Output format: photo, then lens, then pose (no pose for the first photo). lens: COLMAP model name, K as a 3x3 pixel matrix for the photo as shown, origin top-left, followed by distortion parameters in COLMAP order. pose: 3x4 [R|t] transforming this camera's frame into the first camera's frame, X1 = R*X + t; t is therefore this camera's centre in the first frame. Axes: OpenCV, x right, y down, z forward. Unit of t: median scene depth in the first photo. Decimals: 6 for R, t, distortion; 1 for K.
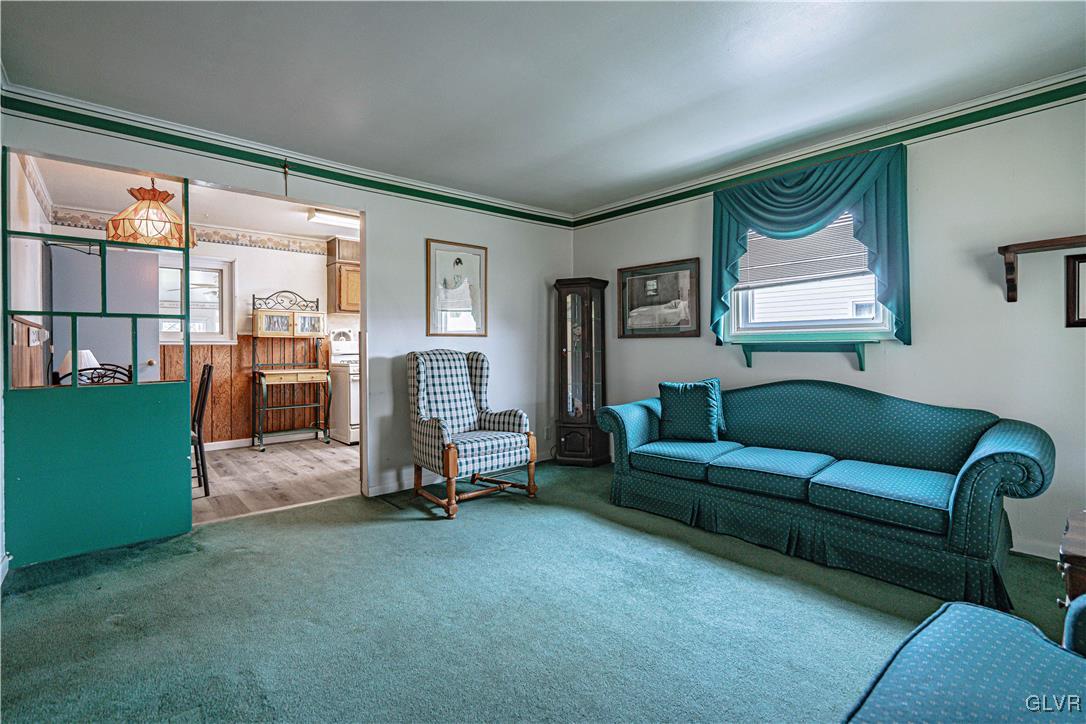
lens RADIAL K [[497.6, 0, 543.5], [0, 497.6, 345.6], [0, 0, 1]] dist [-0.003214, 0.000829]
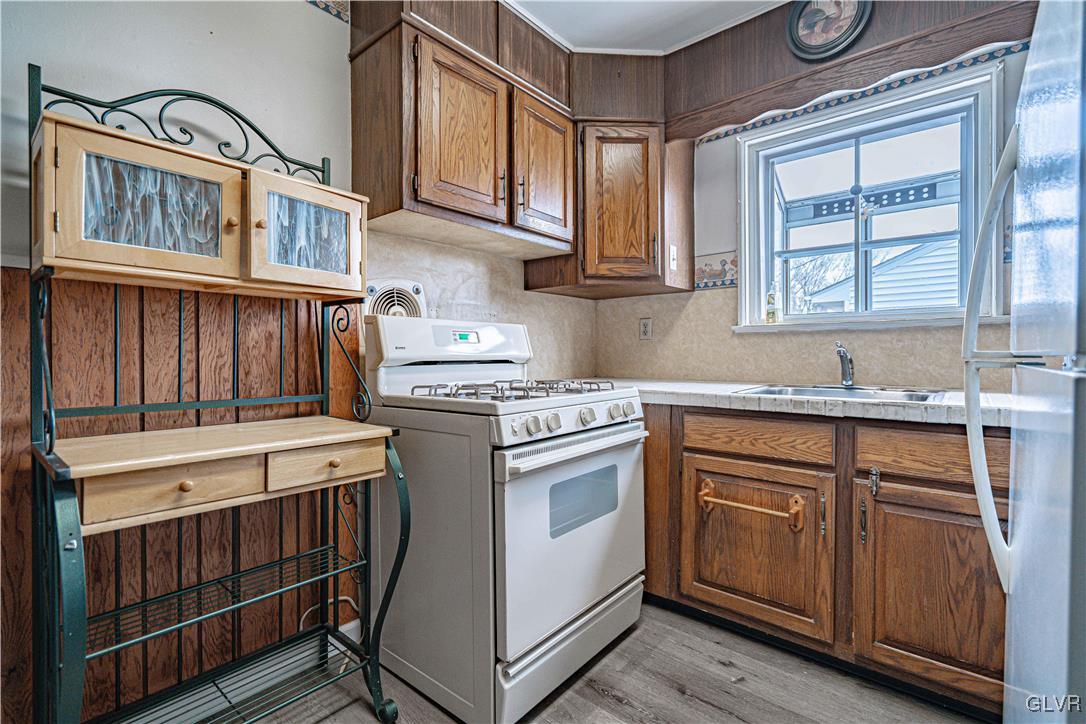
lens RADIAL K [[497.6, 0, 538.6], [0, 497.6, 357.8], [0, 0, 1]] dist [-0.003214, 0.000829]
pose [[0.991906, 0.000680, 0.126972, -0.490912], [-0.001694, 0.999968, 0.007876, 0.016737], [-0.126962, -0.008027, 0.991875, 0.937272]]
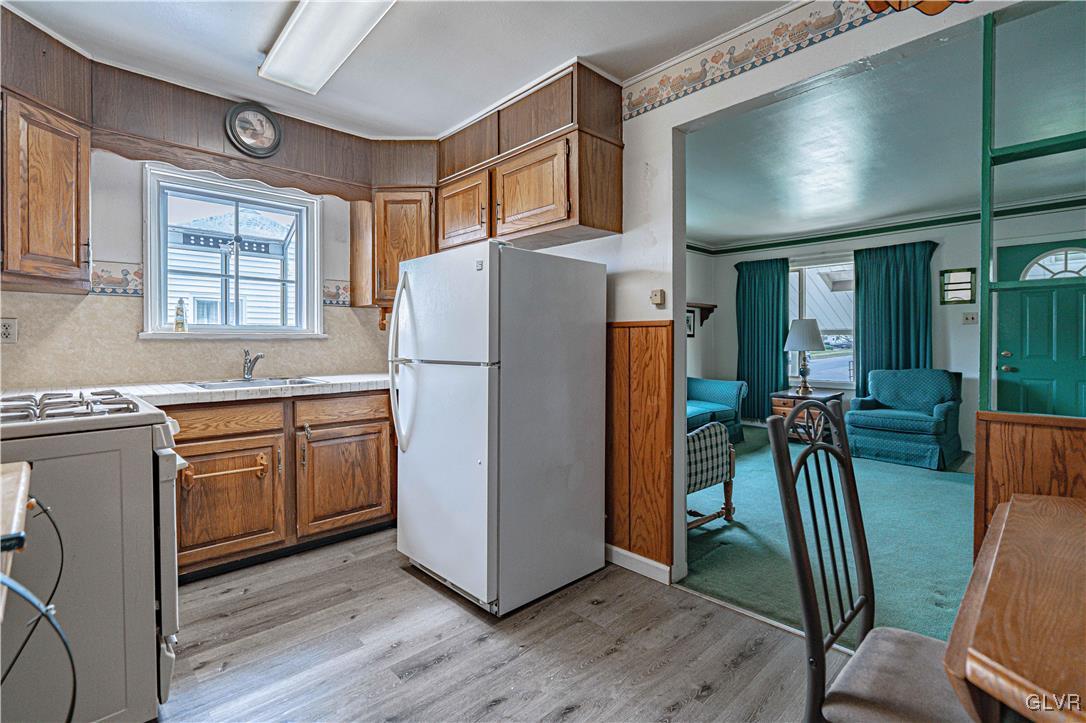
lens RADIAL K [[497.6, 0, 537.6], [0, 497.6, 344.9], [0, 0, 1]] dist [-0.003214, 0.000829]
pose [[-0.029224, -0.000989, 0.999572, -0.819800], [0.001564, 0.999998, 0.001035, 0.000859], [-0.999572, 0.001593, -0.029223, 0.990306]]
